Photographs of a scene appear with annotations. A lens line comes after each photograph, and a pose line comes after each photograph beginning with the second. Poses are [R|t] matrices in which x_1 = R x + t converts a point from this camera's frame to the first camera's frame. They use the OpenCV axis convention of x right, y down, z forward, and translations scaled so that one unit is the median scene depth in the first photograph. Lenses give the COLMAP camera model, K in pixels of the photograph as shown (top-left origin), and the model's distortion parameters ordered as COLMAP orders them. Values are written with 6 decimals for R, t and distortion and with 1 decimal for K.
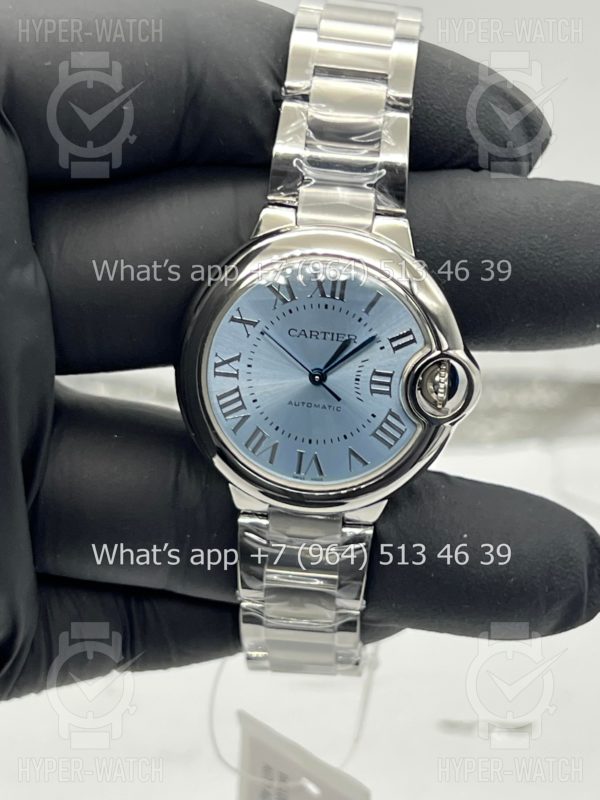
lens RADIAL K [[1885.1, 0, 300.0], [0, 1885.1, 400.0], [0, 0, 1]] dist [0.260822, 0.409554]
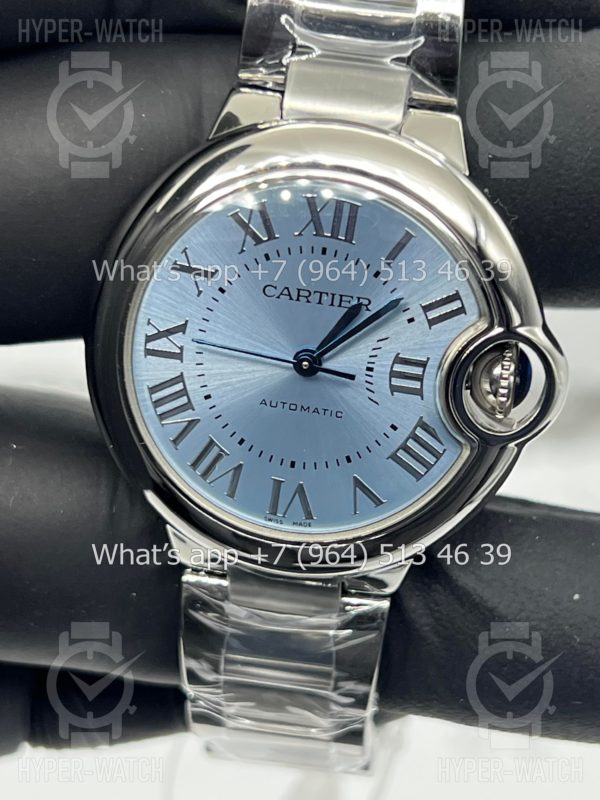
lens RADIAL K [[1975.9, 0, 300.0], [0, 1975.9, 400.0], [0, 0, 1]] dist [0.172493, -0.165428]
pose [[0.998615, 0.035372, -0.038956, 0.033105], [-0.034896, 0.999309, 0.012831, -0.008163], [0.039382, -0.011453, 0.999159, 0.340037]]
